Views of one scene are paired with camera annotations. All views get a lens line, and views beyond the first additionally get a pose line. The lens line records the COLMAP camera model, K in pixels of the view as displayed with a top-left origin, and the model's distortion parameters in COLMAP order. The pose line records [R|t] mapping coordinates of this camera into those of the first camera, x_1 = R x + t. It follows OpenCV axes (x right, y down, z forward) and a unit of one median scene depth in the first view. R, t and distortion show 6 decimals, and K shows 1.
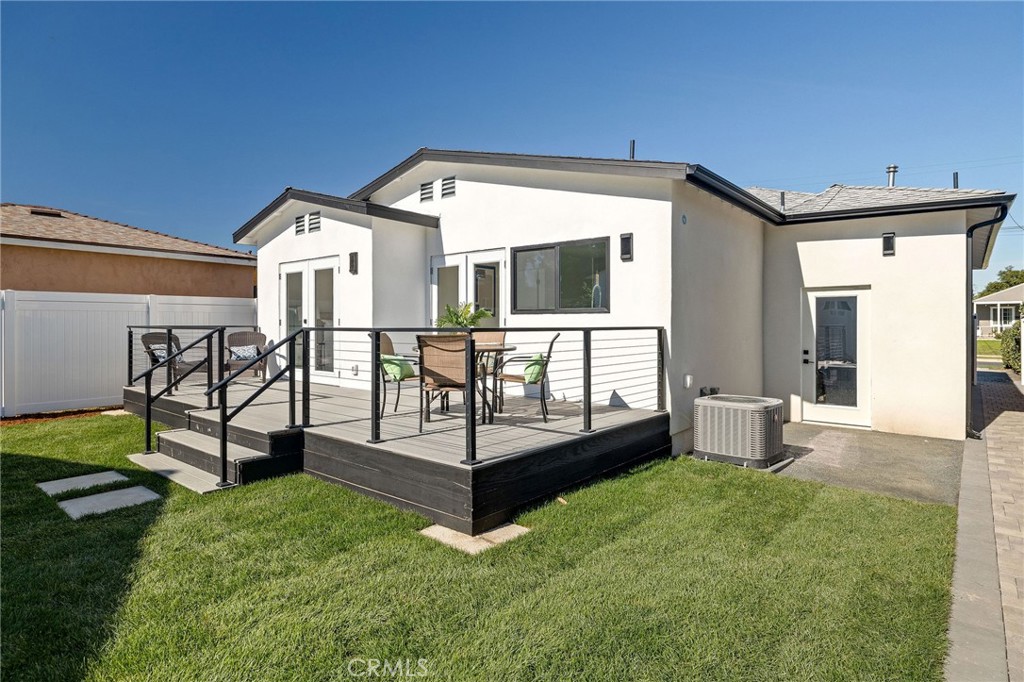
lens RADIAL K [[548.1, 0, 511.3], [0, 548.1, 343.0], [0, 0, 1]] dist [-0.001170, 0.000846]
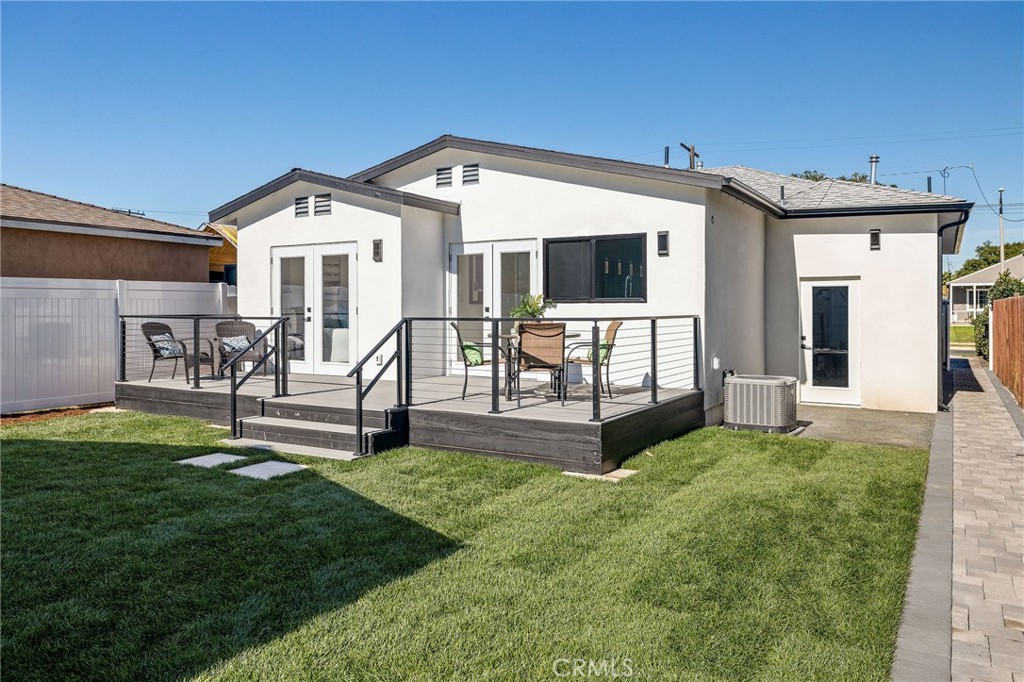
lens RADIAL K [[731.0, 0, 512.0], [0, 731.0, 341.0], [0, 0, 1]] dist [0.004140, -0.002235]
pose [[0.987155, -0.008623, 0.159532, -0.262399], [0.006990, 0.999917, 0.010792, 0.003446], [-0.159612, -0.009538, 0.987134, -0.330760]]
